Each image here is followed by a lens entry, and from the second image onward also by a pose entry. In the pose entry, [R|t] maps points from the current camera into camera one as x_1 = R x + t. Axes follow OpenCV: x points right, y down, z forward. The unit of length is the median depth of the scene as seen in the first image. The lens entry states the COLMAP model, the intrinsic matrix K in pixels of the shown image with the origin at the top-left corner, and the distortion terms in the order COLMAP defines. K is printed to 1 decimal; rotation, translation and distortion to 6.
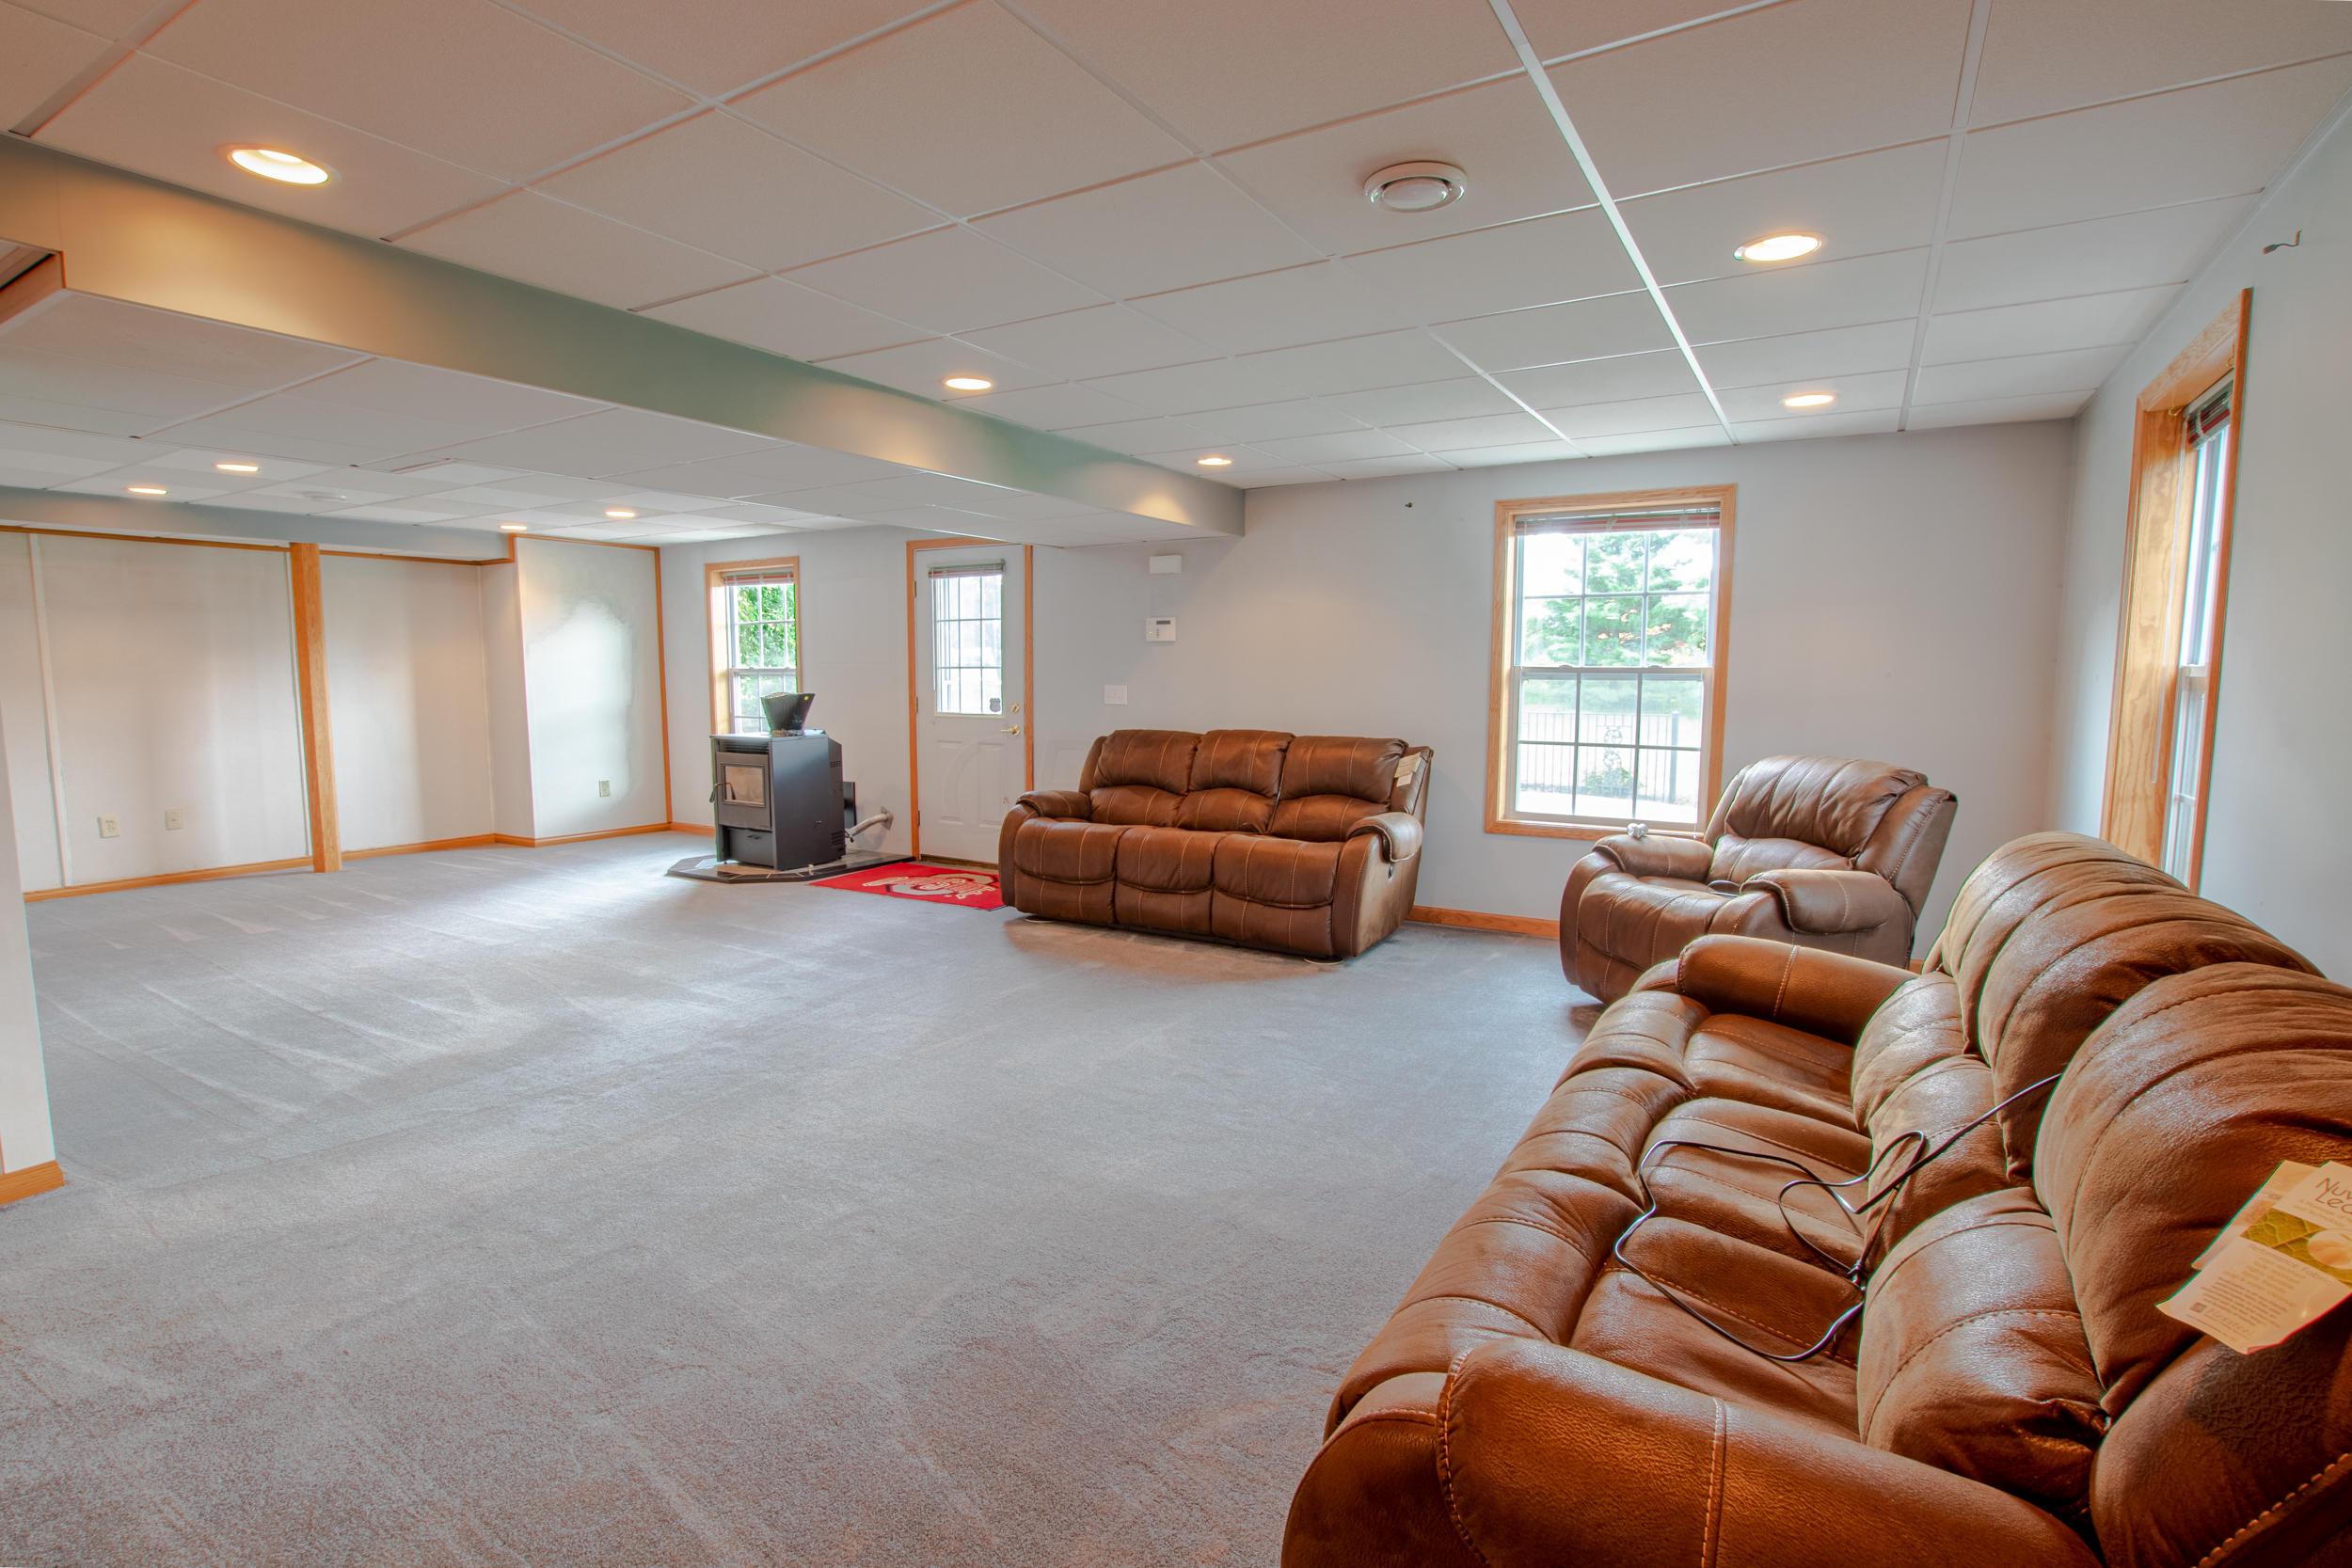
lens RADIAL K [[1095.2, 0, 1176.0], [0, 1095.2, 784.0], [0, 0, 1]] dist [-0.000003, -0.000012]
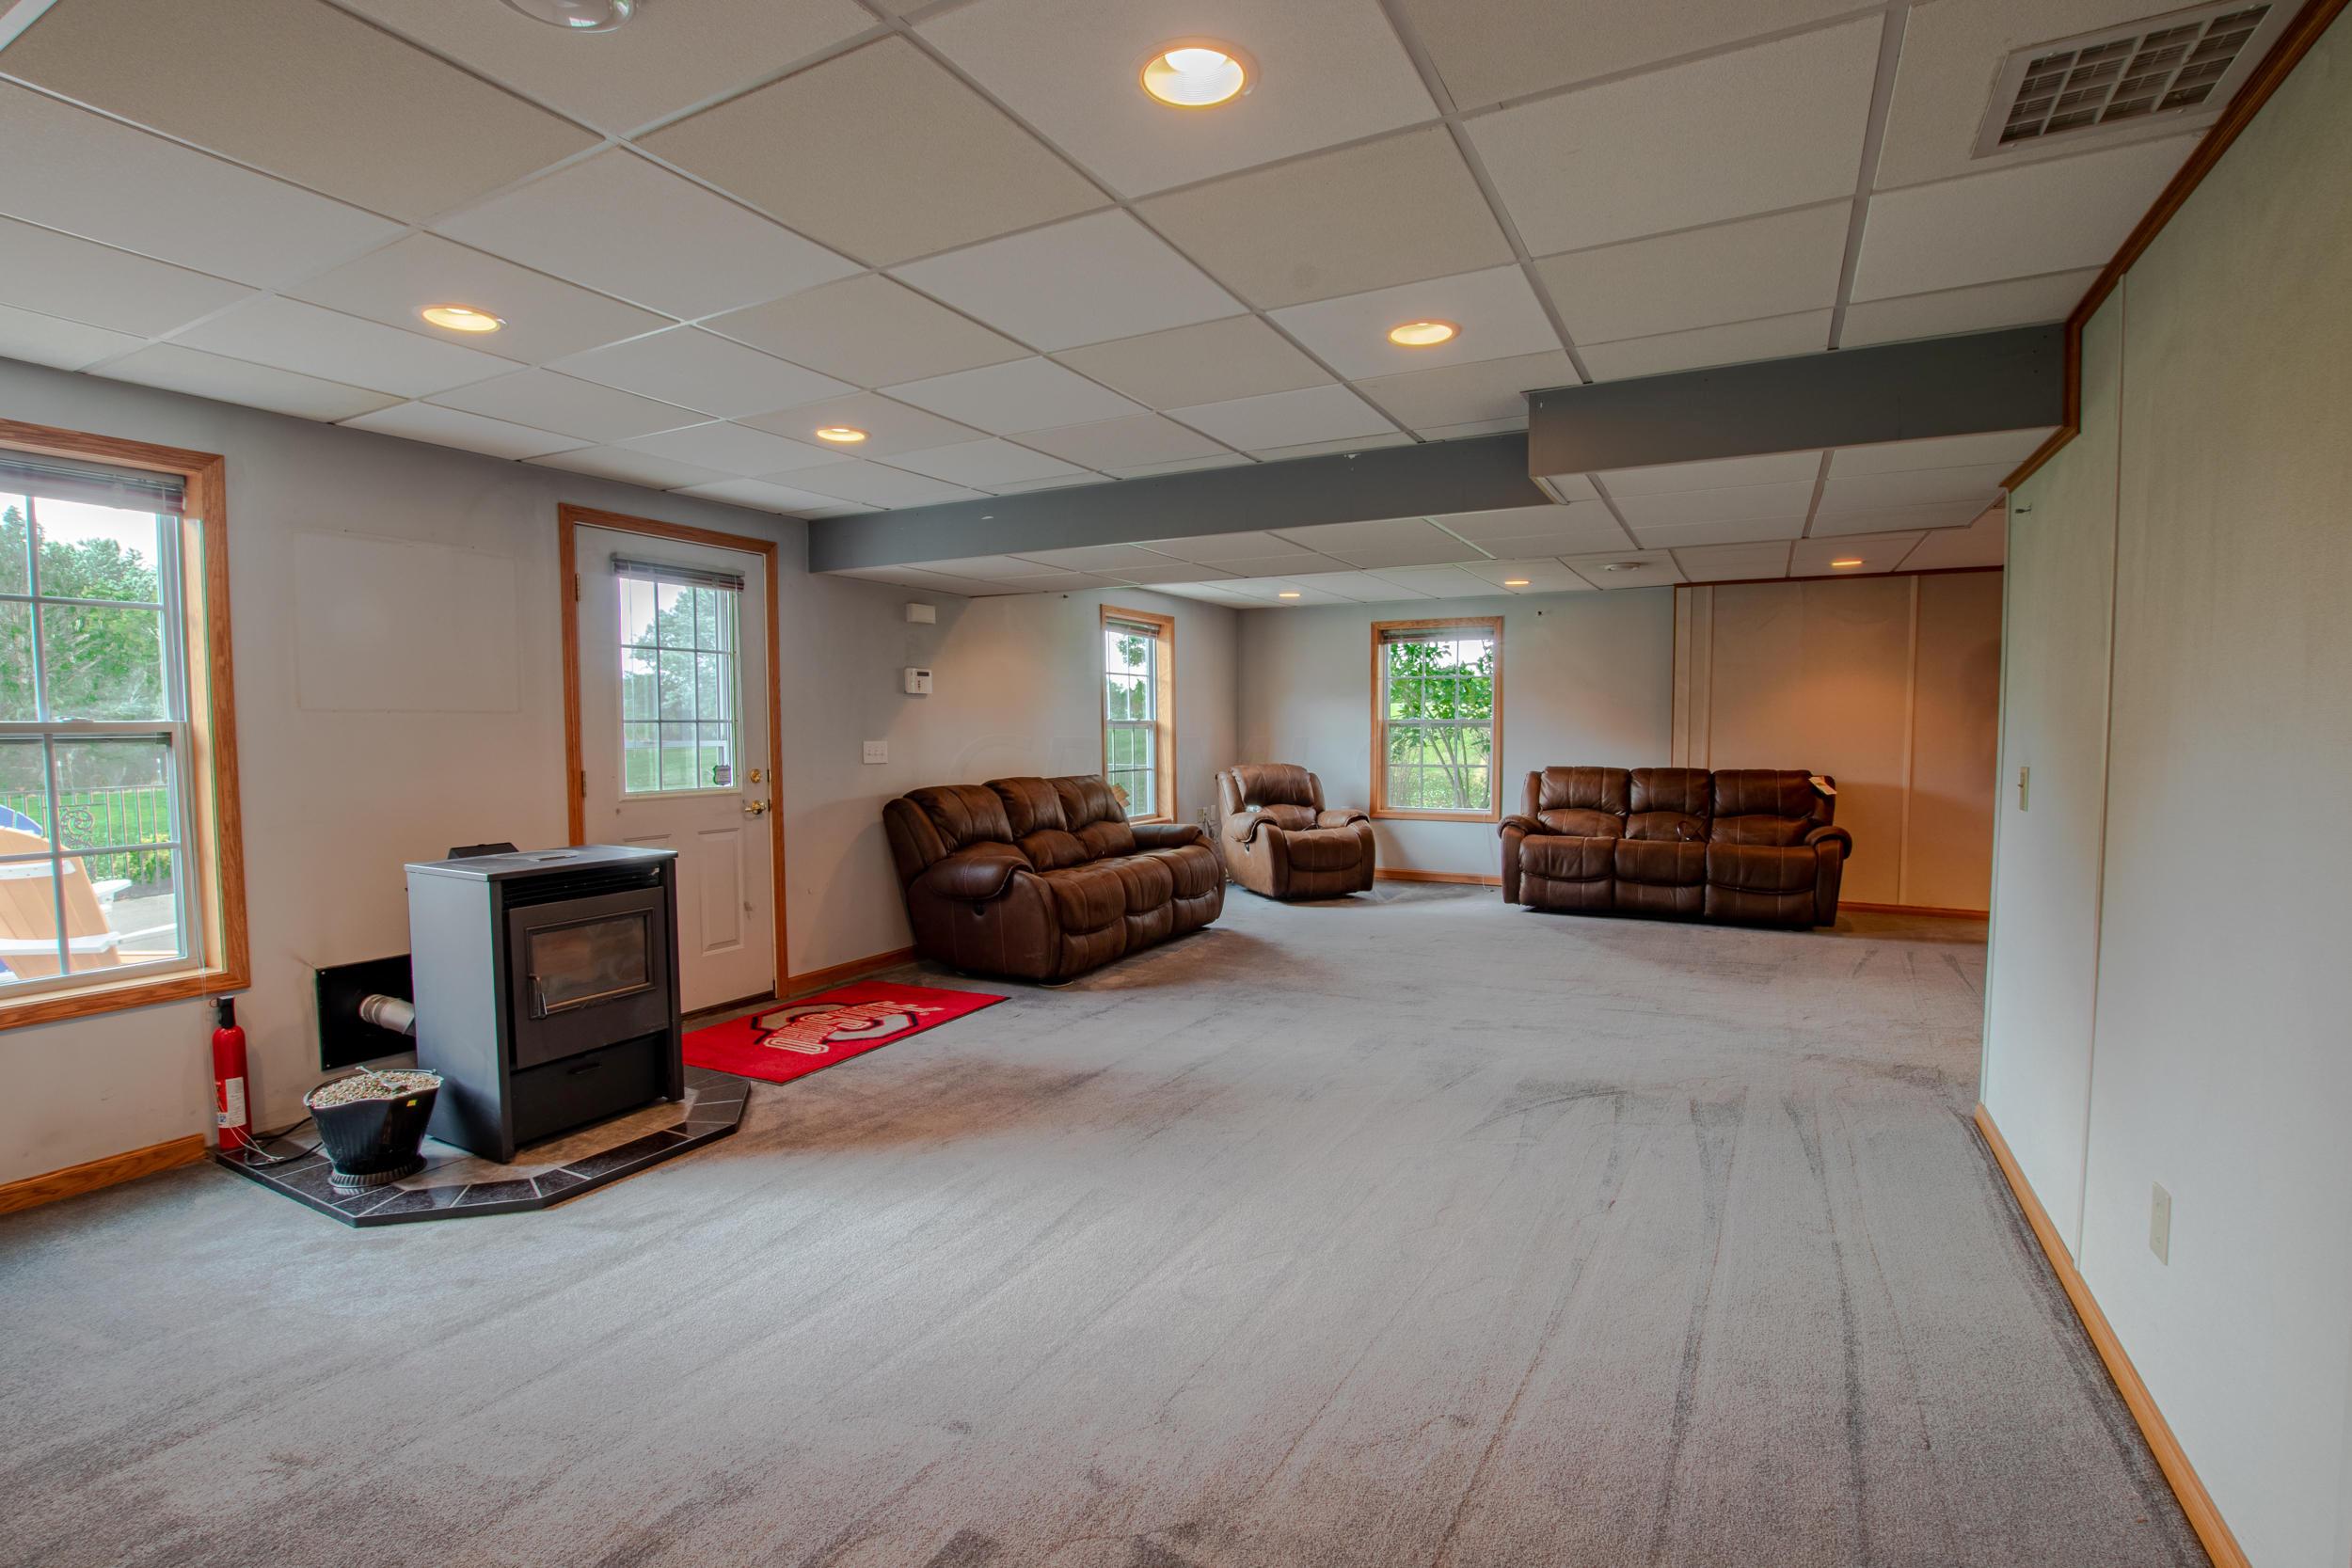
lens RADIAL K [[1095.2, 0, 1176.0], [0, 1095.2, 784.0], [0, 0, 1]] dist [-0.000003, -0.000012]
pose [[-0.044695, -0.076774, 0.996046, -0.887463], [0.077145, 0.993800, 0.080063, -0.101334], [-0.996018, 0.080419, -0.038495, 0.748265]]
